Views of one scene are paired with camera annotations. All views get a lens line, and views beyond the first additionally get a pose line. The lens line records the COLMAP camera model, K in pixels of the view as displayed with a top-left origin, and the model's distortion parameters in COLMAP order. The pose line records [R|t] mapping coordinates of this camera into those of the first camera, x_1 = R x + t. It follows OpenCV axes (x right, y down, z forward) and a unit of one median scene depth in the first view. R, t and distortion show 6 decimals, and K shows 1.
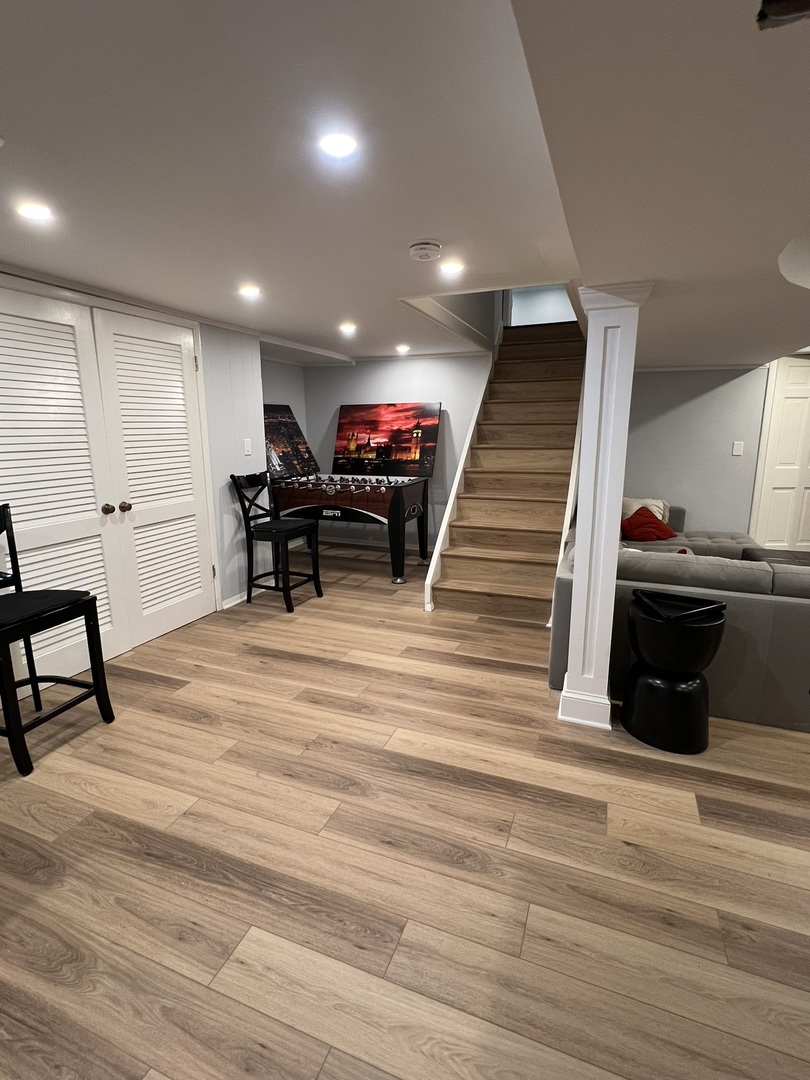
lens RADIAL K [[530.1, 0, 404.0], [0, 530.1, 532.9], [0, 0, 1]] dist [0.001230, 0.000333]
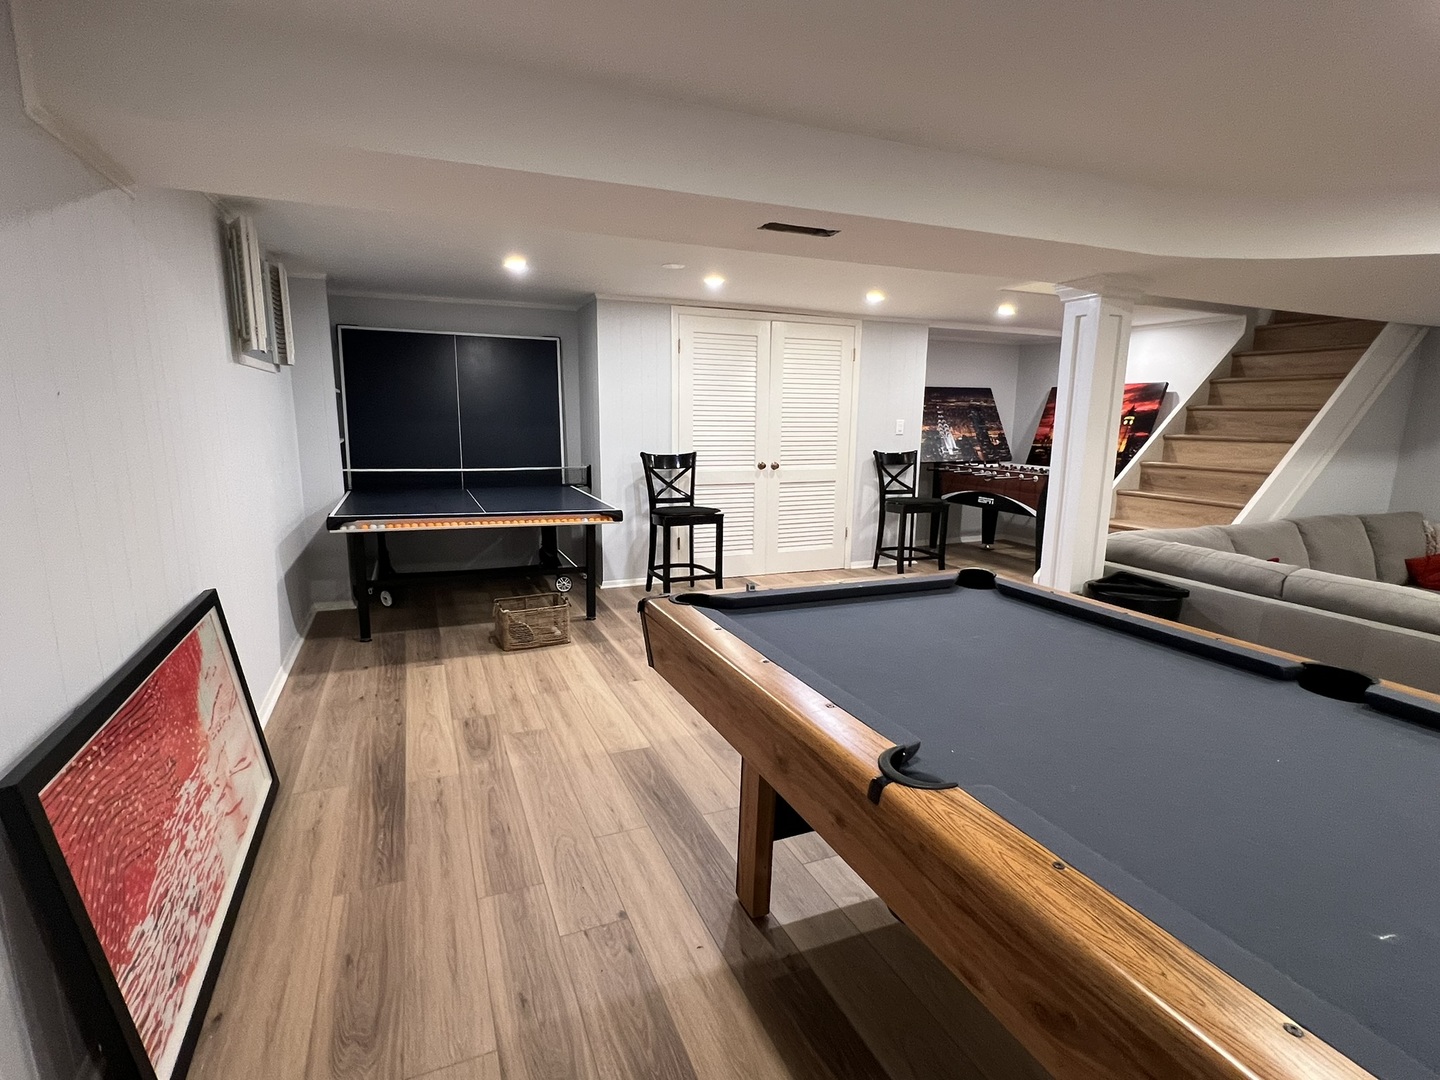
lens RADIAL K [[706.8, 0, 718.1], [0, 706.8, 543.7], [0, 0, 1]] dist [0.001230, 0.000333]
pose [[0.707379, 0.141077, -0.692612, 0.450161], [-0.154183, 0.987080, 0.043586, 0.063027], [0.689813, 0.075957, 0.719992, -0.261467]]
